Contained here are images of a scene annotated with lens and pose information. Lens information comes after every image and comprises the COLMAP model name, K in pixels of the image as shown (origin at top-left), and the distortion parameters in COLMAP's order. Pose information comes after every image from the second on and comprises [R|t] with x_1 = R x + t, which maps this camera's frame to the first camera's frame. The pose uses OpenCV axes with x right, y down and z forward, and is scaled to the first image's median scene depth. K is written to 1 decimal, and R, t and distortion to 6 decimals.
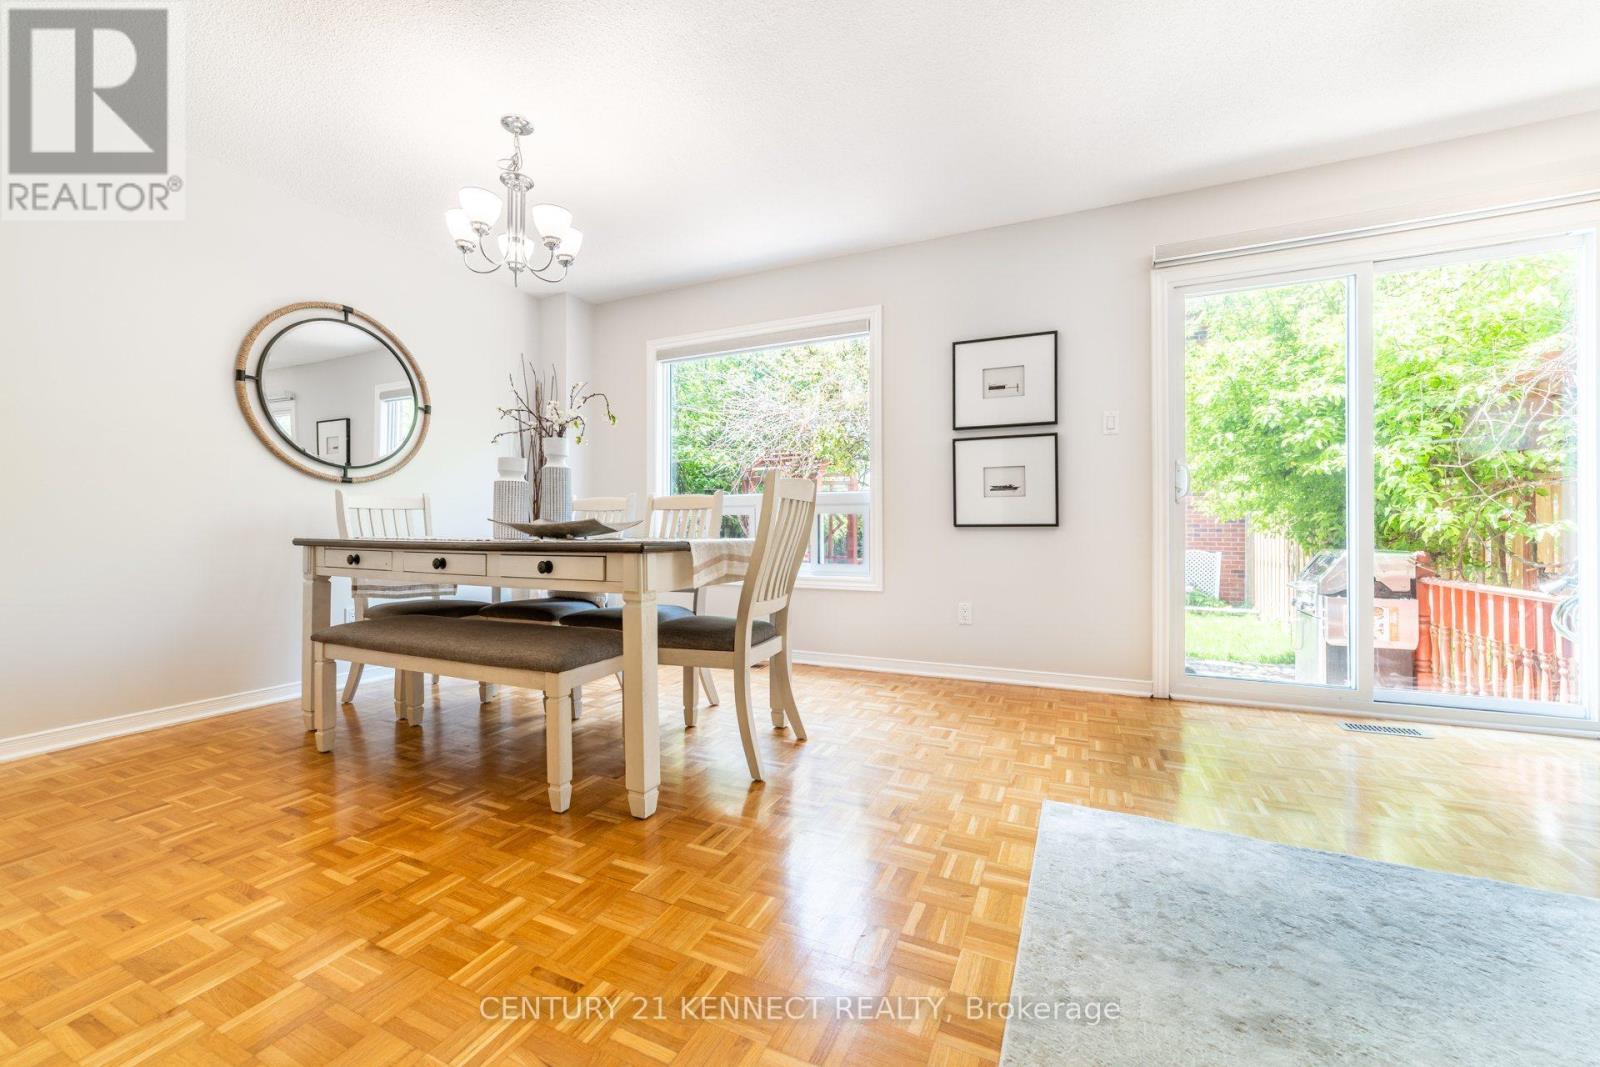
lens RADIAL K [[618.1, 0, 791.8], [0, 618.1, 530.1], [0, 0, 1]] dist [-0.016795, 0.005276]
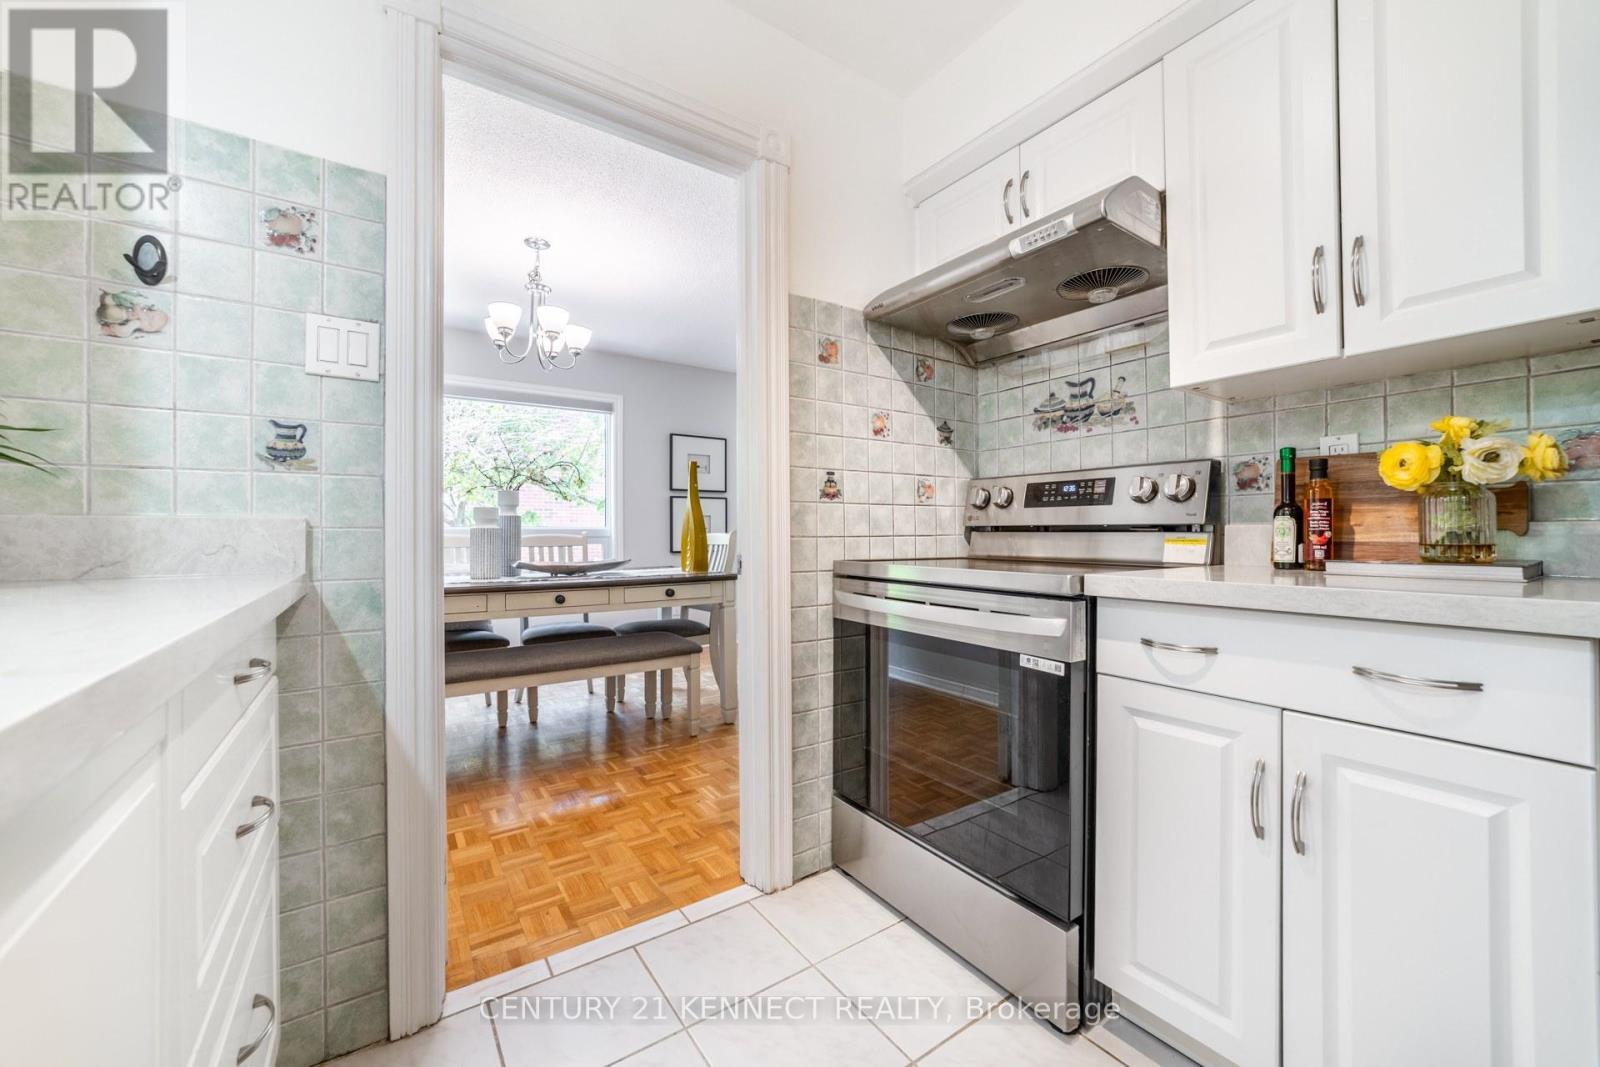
lens RADIAL K [[618.1, 0, 797.1], [0, 618.1, 530.3], [0, 0, 1]] dist [-0.016795, 0.005276]
pose [[0.526084, 0.003518, 0.850425, -1.128618], [0.006313, 0.999948, -0.008041, -0.062813], [-0.850409, 0.009599, 0.526035, -0.091657]]
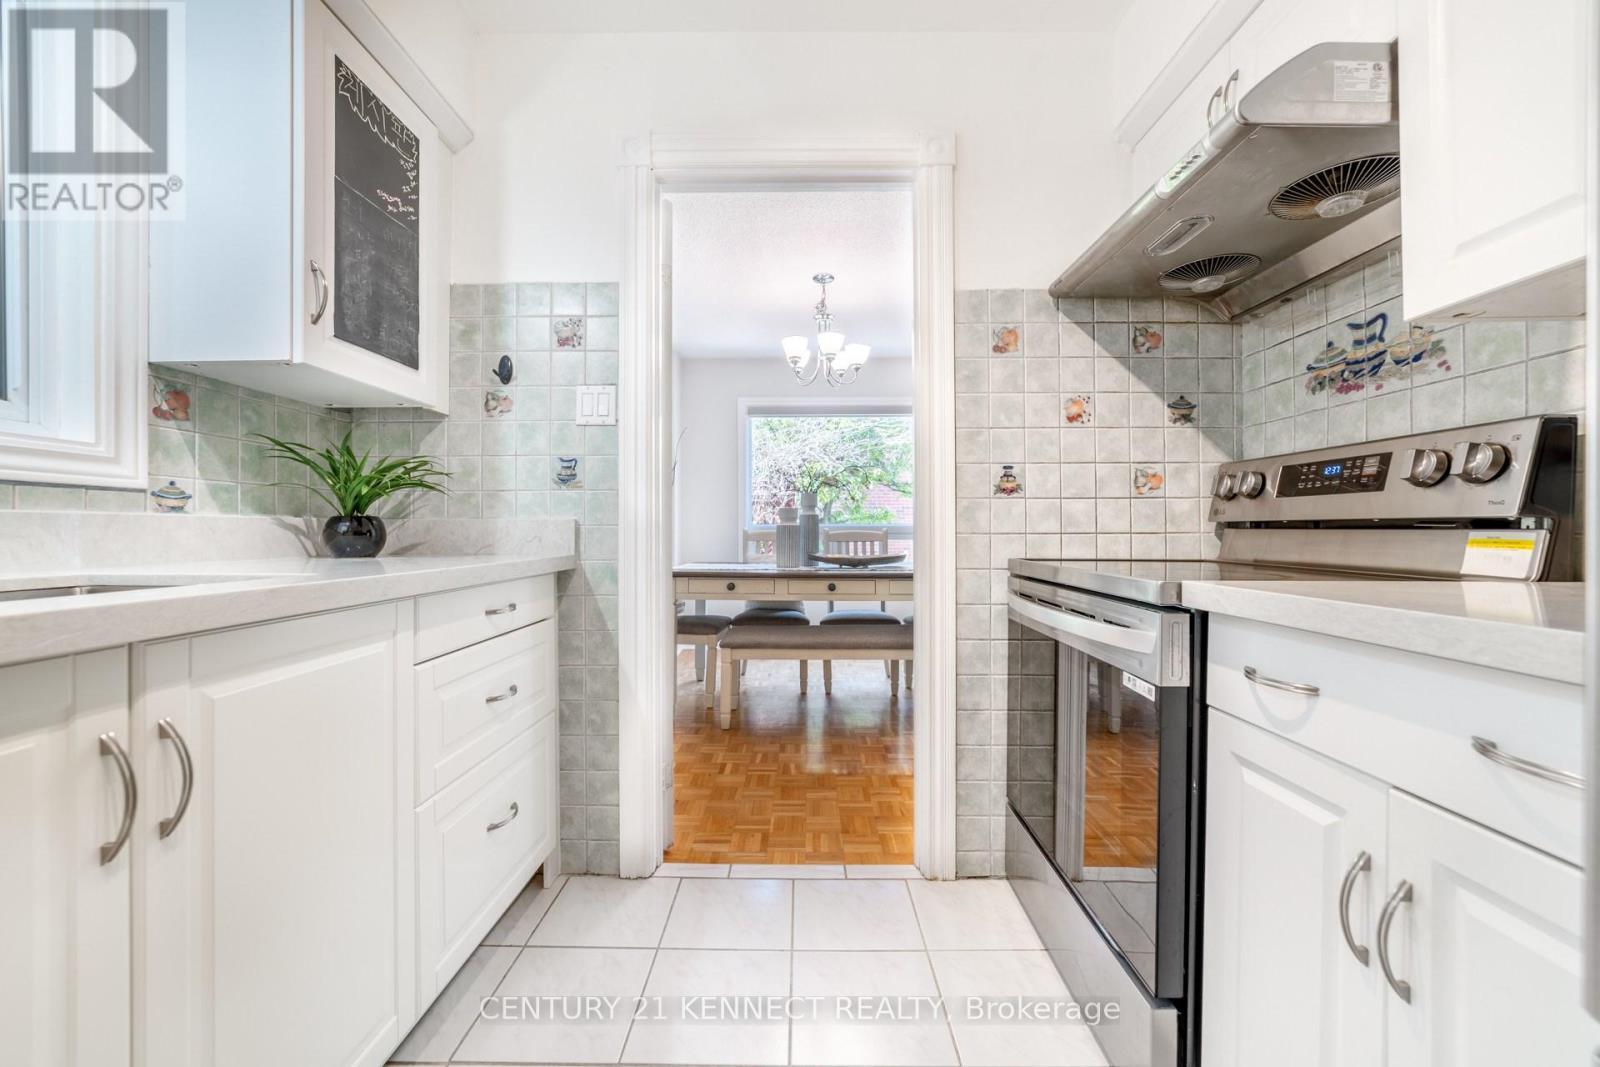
lens RADIAL K [[618.1, 0, 793.7], [0, 618.1, 530.3], [0, 0, 1]] dist [-0.016795, 0.005276]
pose [[0.918919, 0.000979, 0.394446, -0.995745], [0.001090, 0.999987, -0.005019, -0.061505], [-0.394446, 0.005042, 0.918905, -0.272260]]
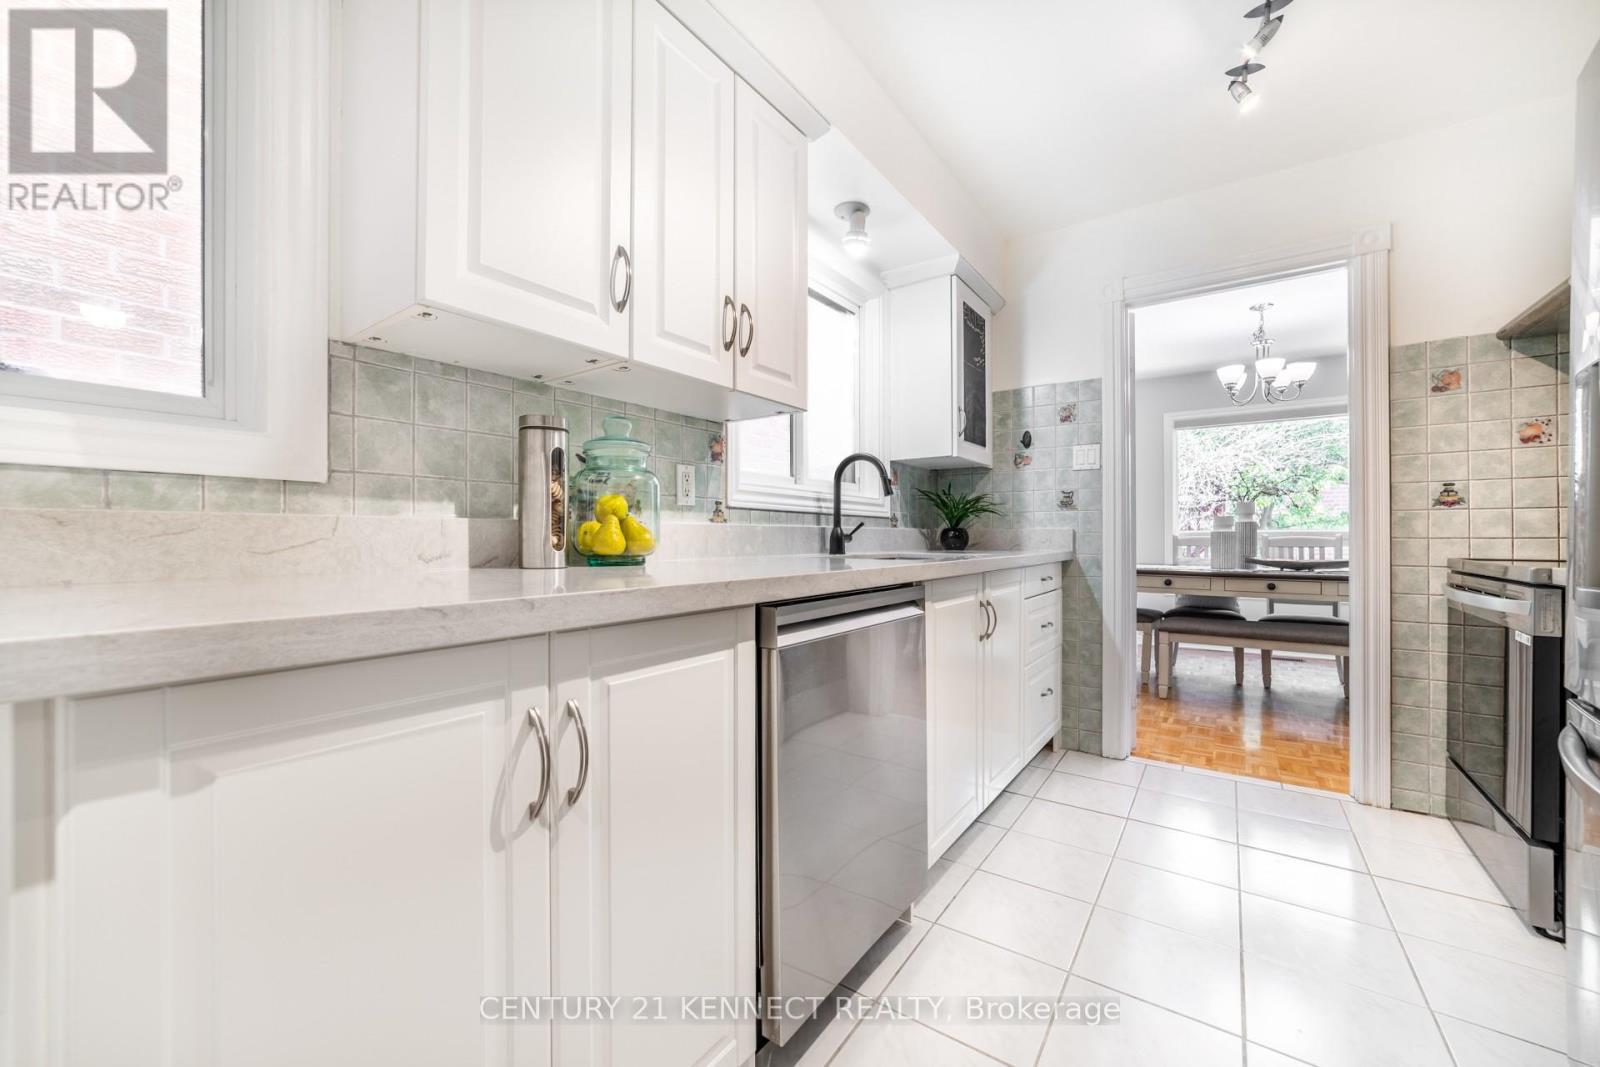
lens RADIAL K [[618.1, 0, 798.6], [0, 618.1, 536.6], [0, 0, 1]] dist [-0.016795, 0.005276]
pose [[0.981601, 0.000663, -0.190944, -1.206720], [-0.001560, 0.999988, -0.004544, -0.058201], [0.190939, 0.004758, 0.981590, -0.698863]]
